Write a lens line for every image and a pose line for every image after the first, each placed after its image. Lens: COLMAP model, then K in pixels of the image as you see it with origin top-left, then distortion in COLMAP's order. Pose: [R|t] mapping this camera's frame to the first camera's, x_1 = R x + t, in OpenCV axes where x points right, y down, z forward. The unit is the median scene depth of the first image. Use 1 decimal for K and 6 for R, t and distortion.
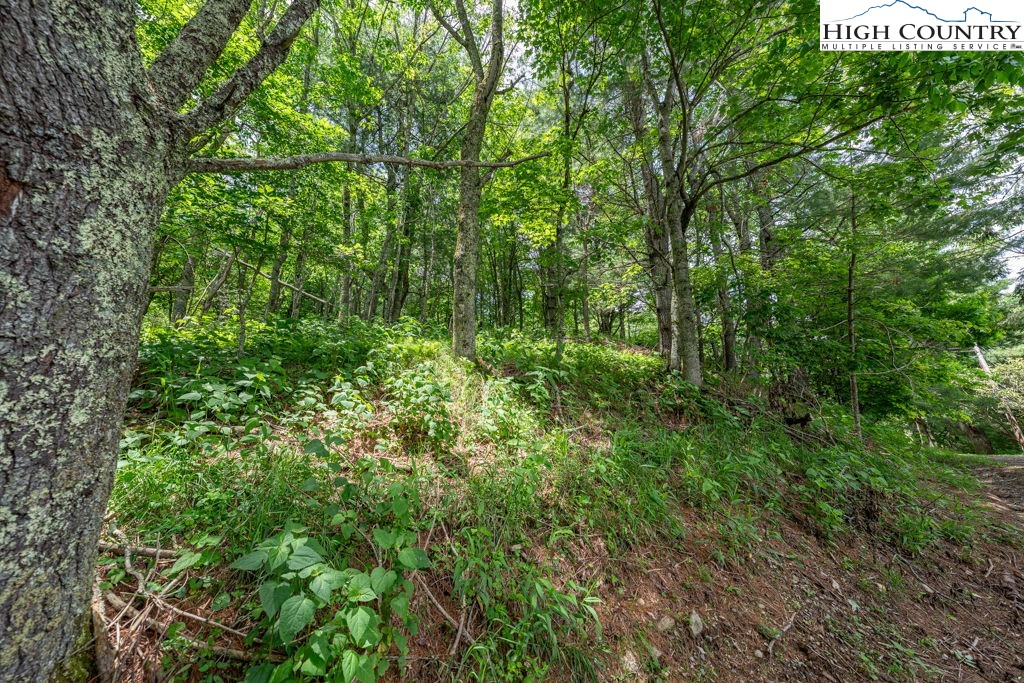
lens RADIAL K [[347.5, 0, 512.0], [0, 347.5, 341.5], [0, 0, 1]] dist [-0.000914, 0.000096]
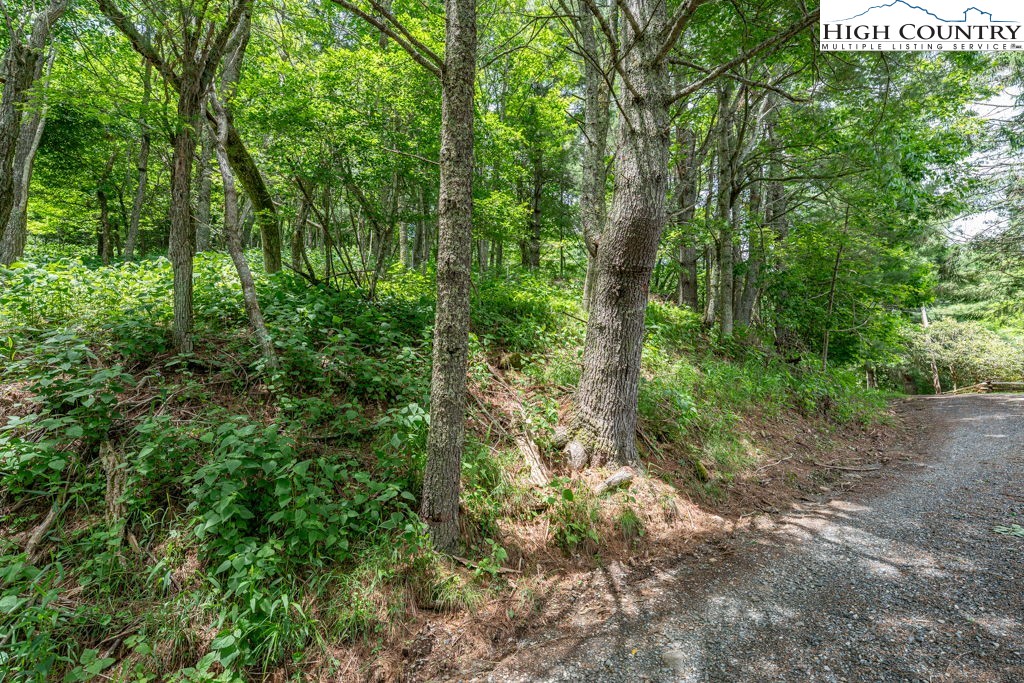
lens RADIAL K [[526.5, 0, 467.9], [0, 526.5, 341.9], [0, 0, 1]] dist [-0.000891, 0.000002]
pose [[0.981858, 0.020392, 0.188517, -1.786933], [-0.050429, 0.986478, 0.155944, -0.250386], [-0.182788, -0.162621, 0.969610, -1.700677]]
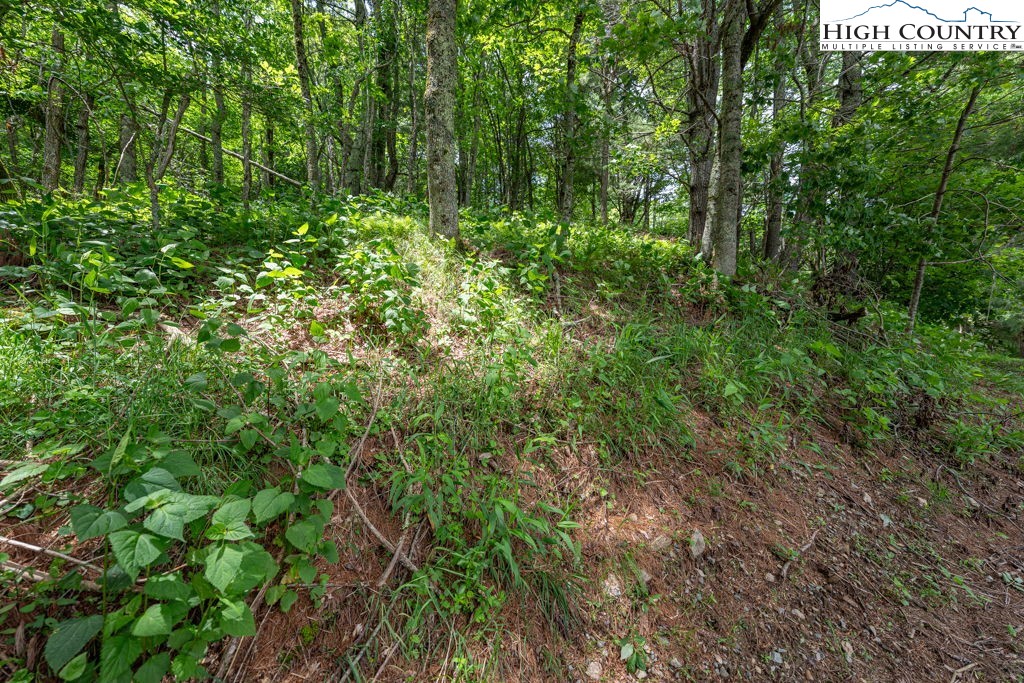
lens RADIAL K [[347.5, 0, 512.0], [0, 347.5, 341.5], [0, 0, 1]] dist [-0.000914, 0.000096]
pose [[0.998932, 0.007289, -0.045632, 0.093588], [0.005482, 0.961815, 0.273645, 0.091257], [0.045885, -0.273603, 0.960748, 0.242778]]
